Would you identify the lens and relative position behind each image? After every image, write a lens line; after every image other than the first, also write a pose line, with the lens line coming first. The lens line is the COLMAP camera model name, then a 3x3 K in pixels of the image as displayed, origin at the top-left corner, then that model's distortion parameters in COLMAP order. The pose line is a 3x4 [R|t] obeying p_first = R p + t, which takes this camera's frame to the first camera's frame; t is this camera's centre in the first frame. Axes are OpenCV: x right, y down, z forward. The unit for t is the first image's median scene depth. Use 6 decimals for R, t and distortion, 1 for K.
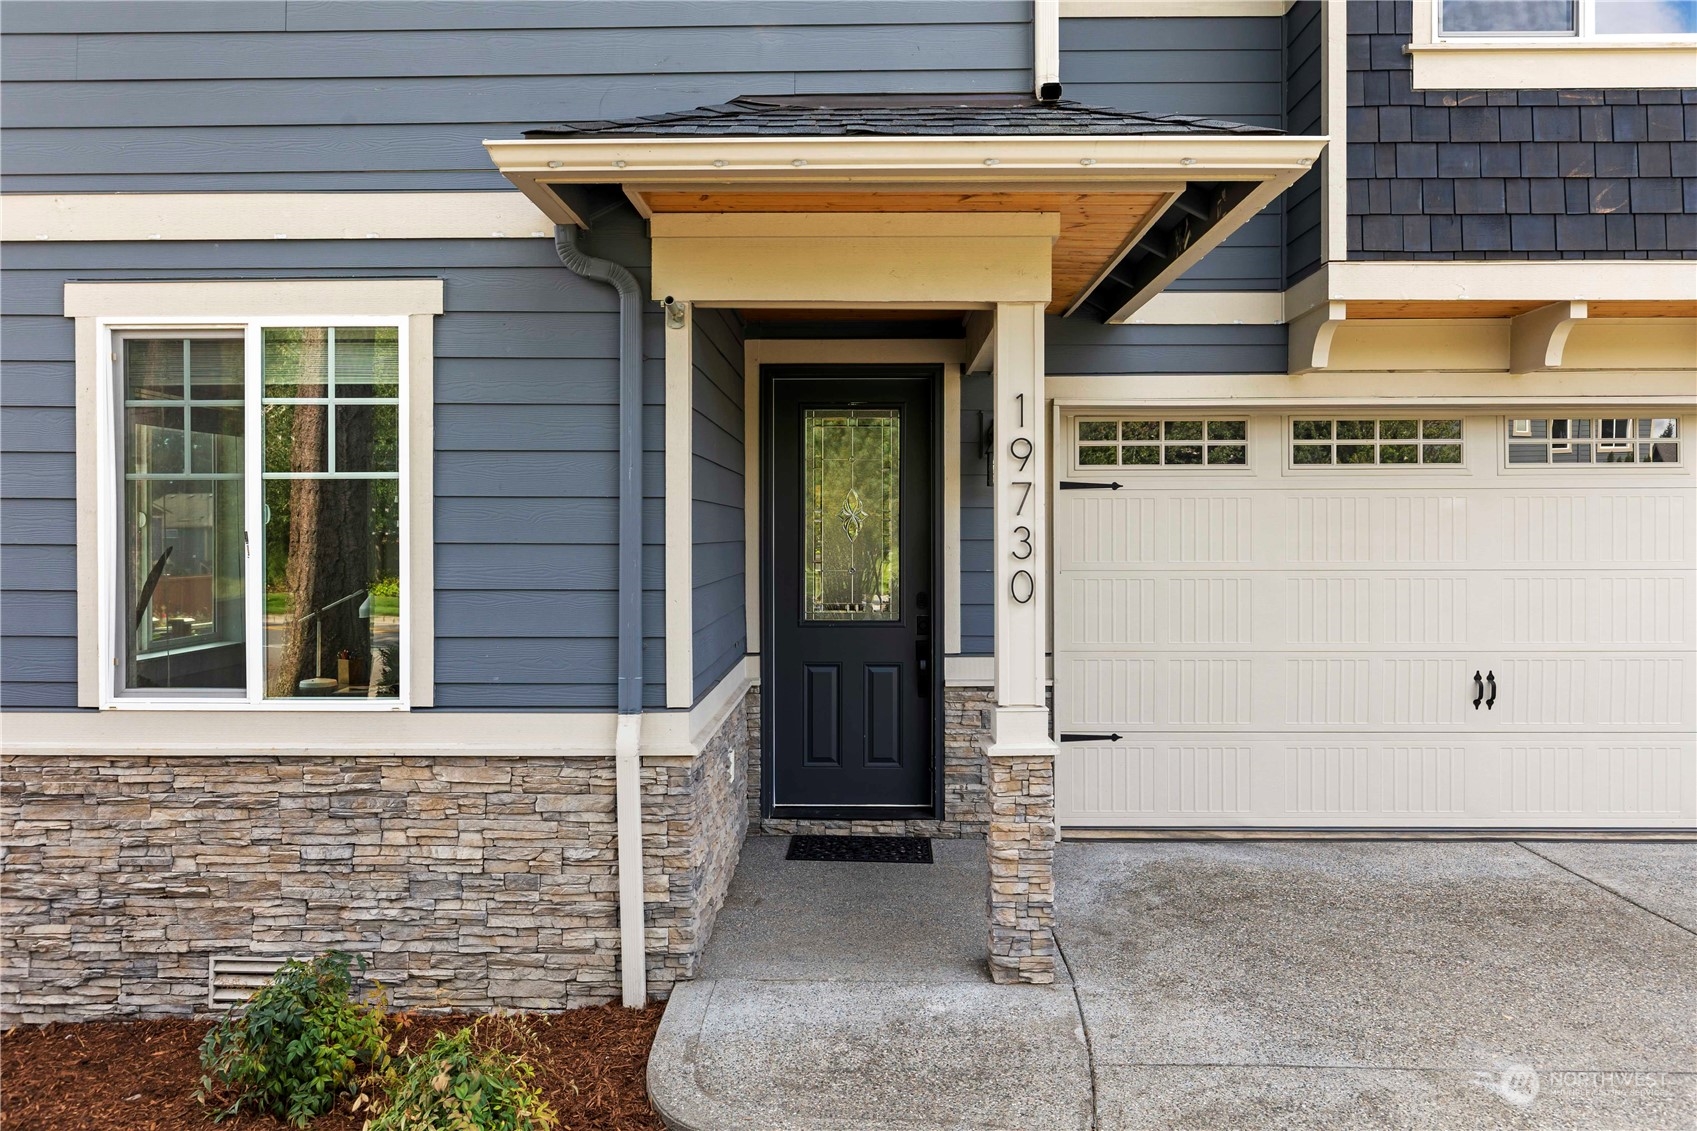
lens RADIAL K [[1176.1, 0, 849.3], [0, 1176.1, 557.7], [0, 0, 1]] dist [-0.003670, 0.001366]
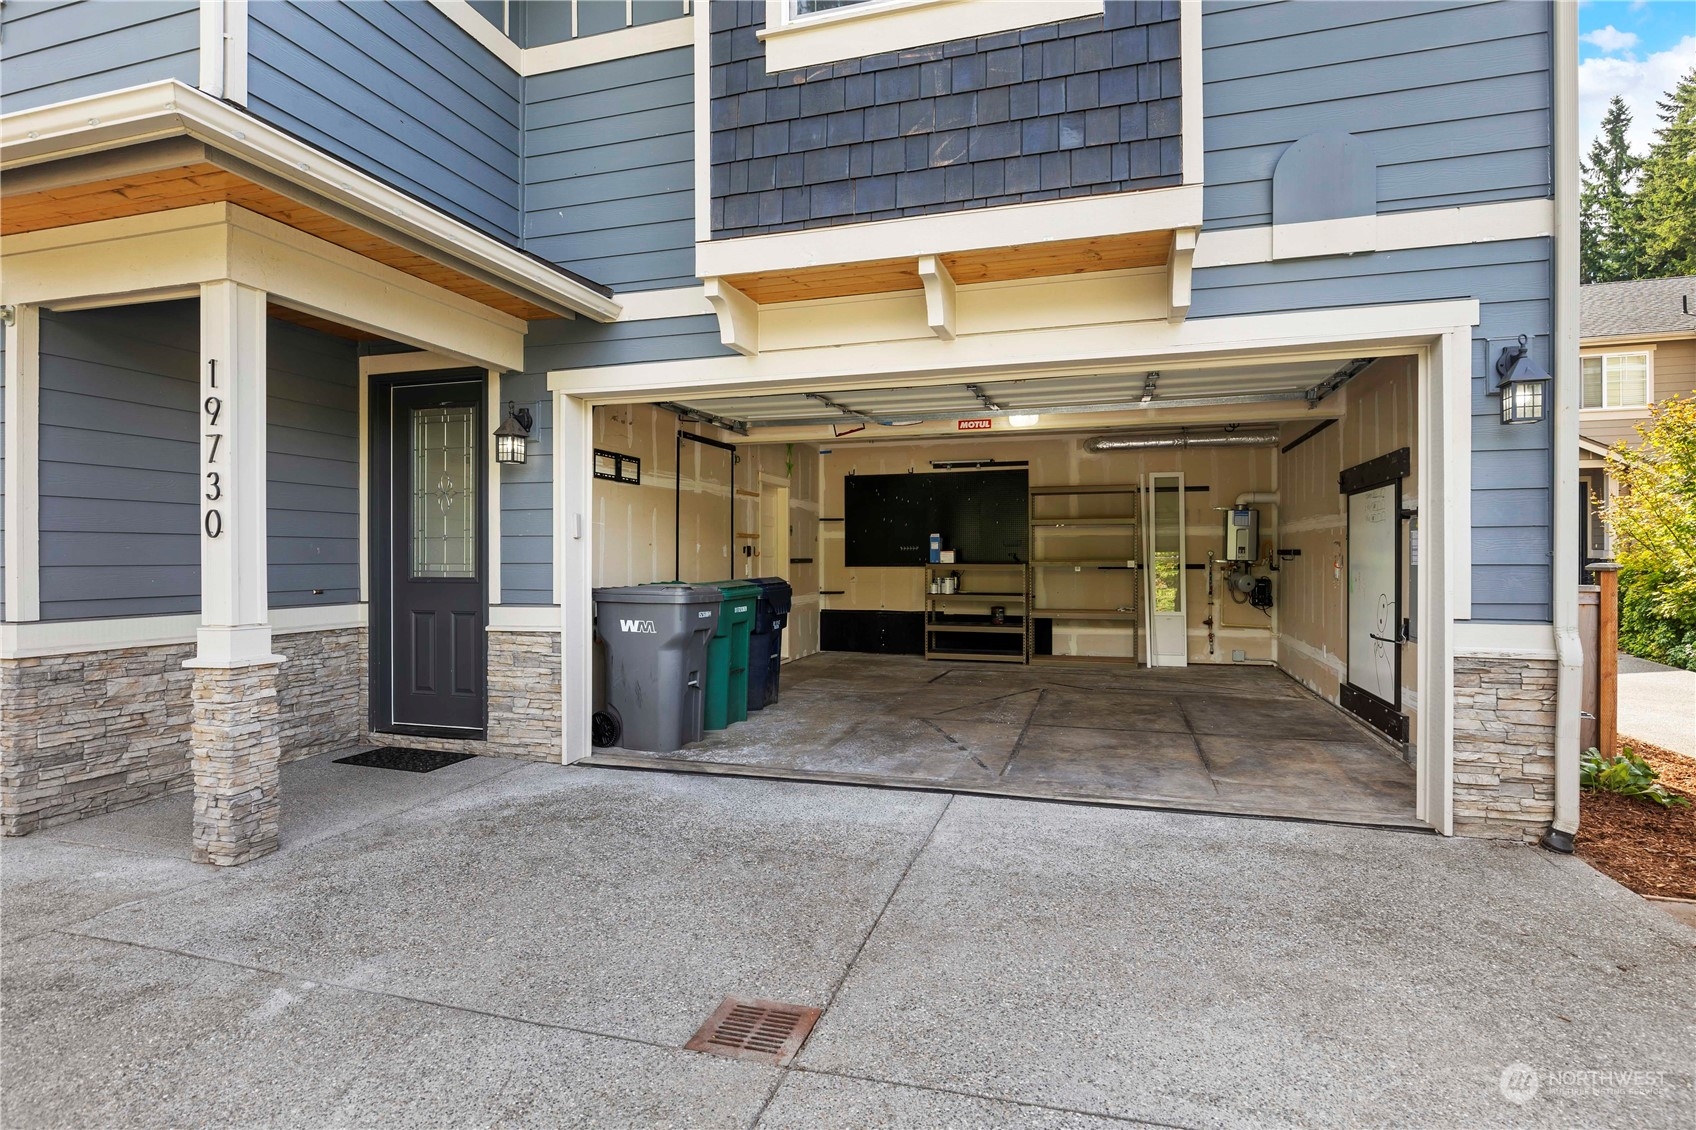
lens RADIAL K [[875.0, 0, 848.0], [0, 875.0, 565.0], [0, 0, 1]] dist [0.000048, 0.000088]
pose [[0.960146, 0.001286, -0.279495, 0.773707], [-0.004939, 0.999911, -0.012367, 0.057019], [0.279455, 0.013255, 0.960067, 0.264005]]
